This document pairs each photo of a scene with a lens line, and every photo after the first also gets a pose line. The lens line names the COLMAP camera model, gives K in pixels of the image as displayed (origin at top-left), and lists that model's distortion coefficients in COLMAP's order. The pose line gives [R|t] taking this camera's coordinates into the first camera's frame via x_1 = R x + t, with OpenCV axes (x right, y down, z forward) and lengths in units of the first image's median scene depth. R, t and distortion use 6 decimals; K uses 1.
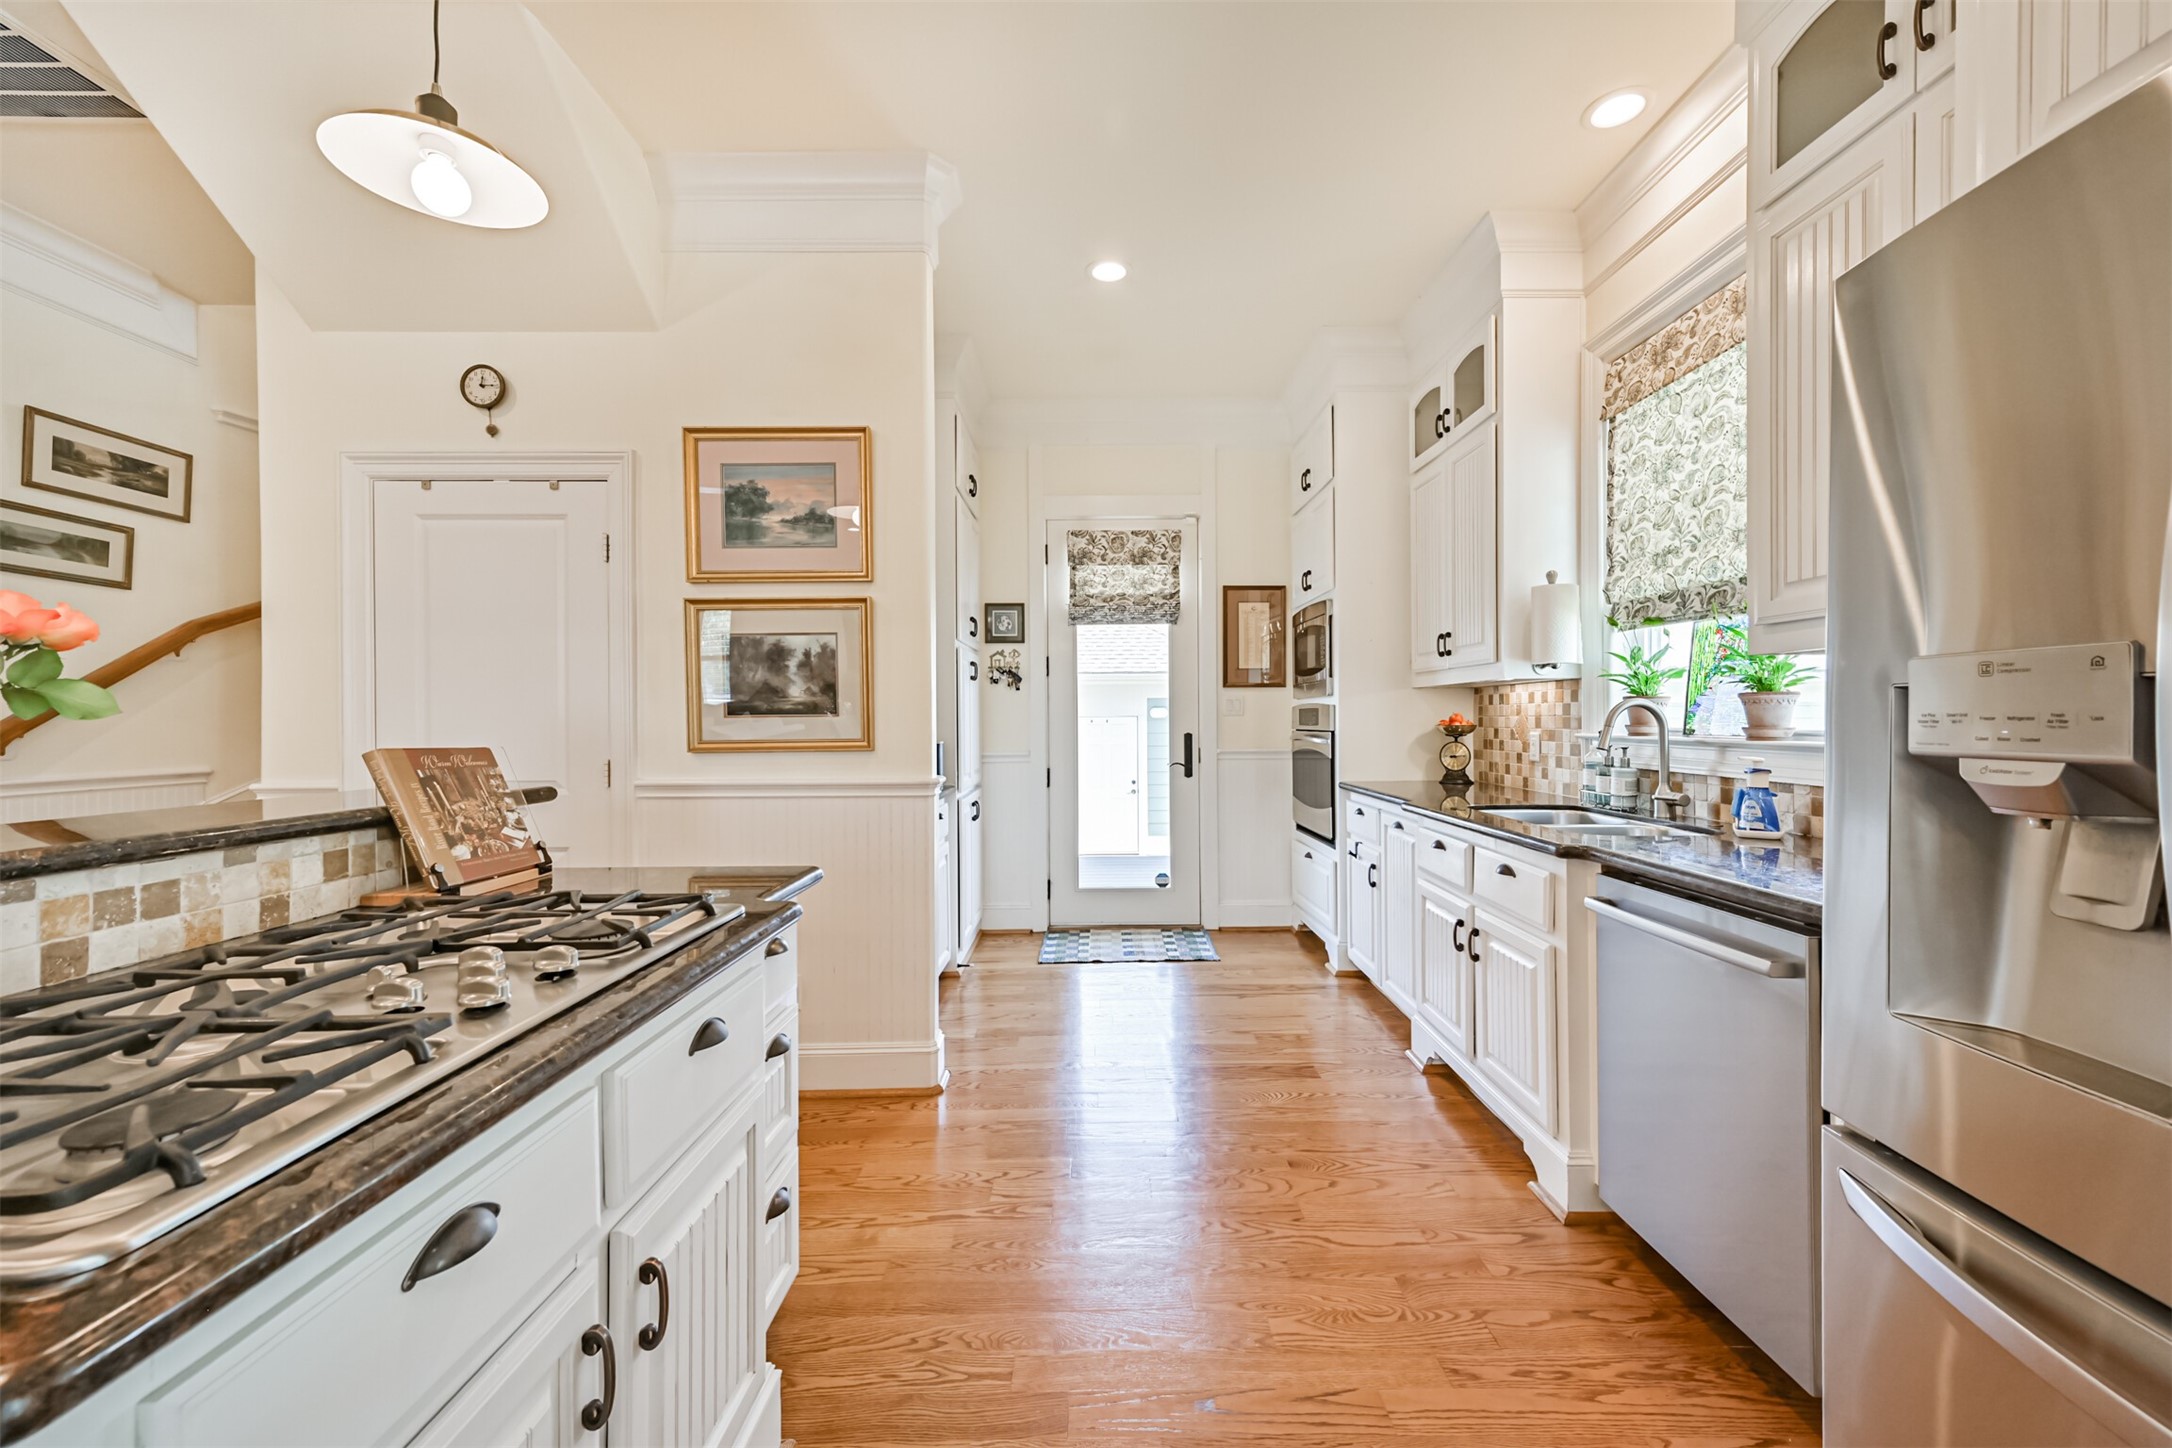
lens RADIAL K [[861.5, 0, 1089.5], [0, 861.5, 717.1], [0, 0, 1]] dist [0.012559, 0.001016]
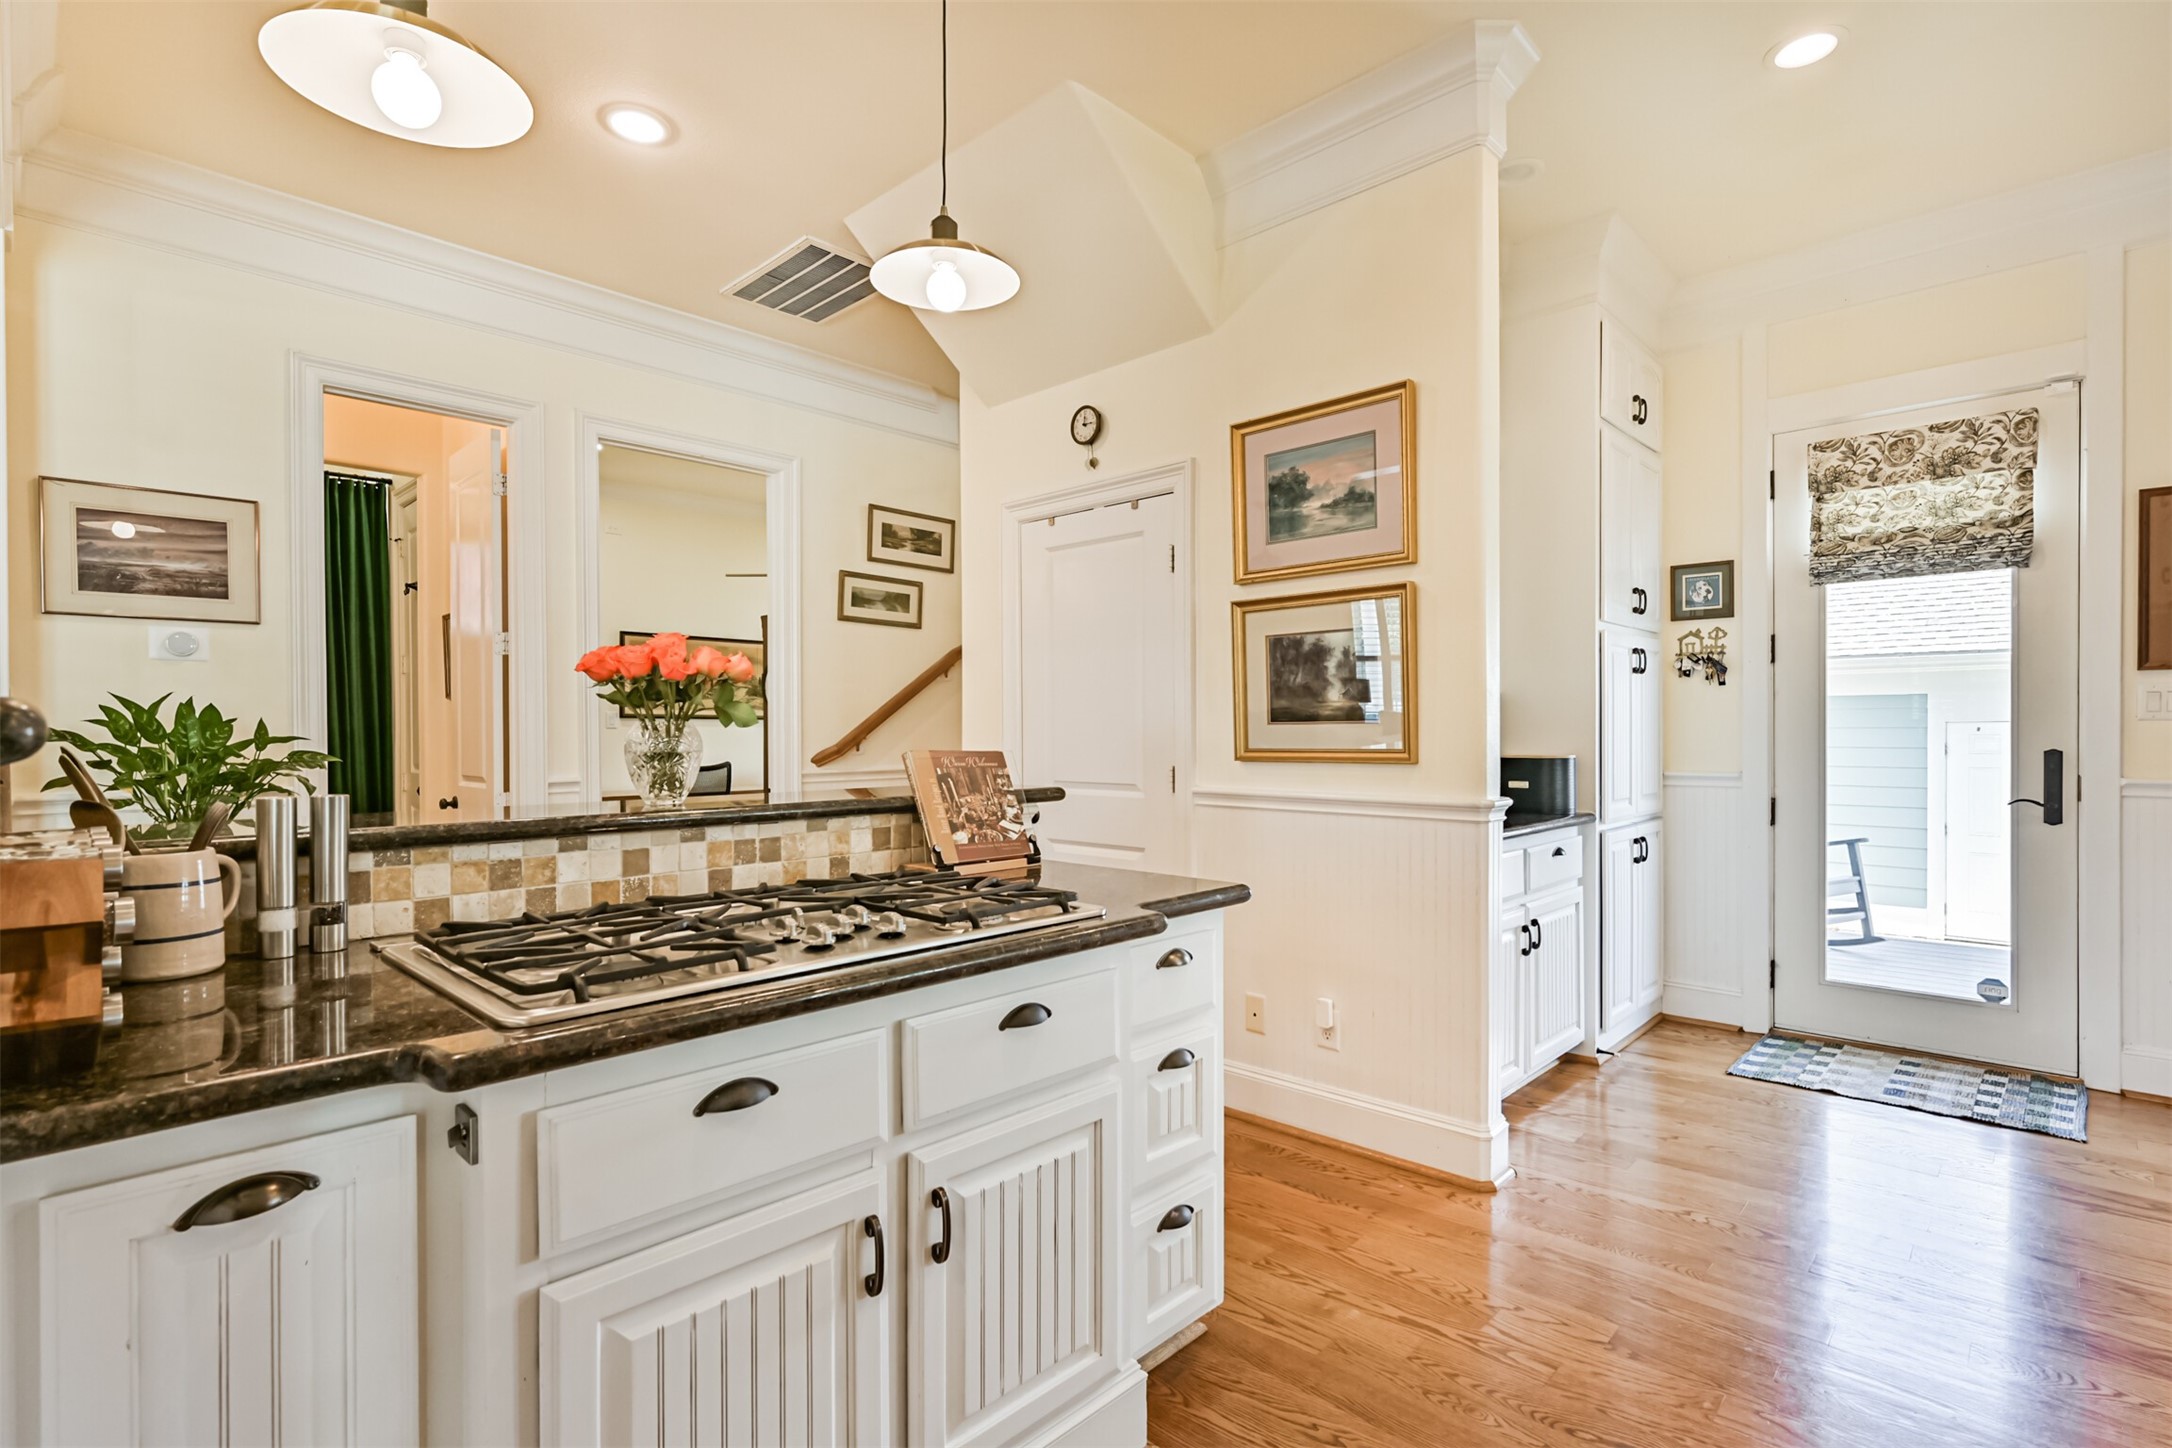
lens RADIAL K [[1033.2, 0, 1085.3], [0, 1033.2, 738.0], [0, 0, 1]] dist [0.000126, 0.000511]
pose [[0.717277, 0.008948, -0.696731, 0.219584], [0.001446, 0.999896, 0.014330, -0.001422], [0.696786, -0.011286, 0.717190, 0.052065]]
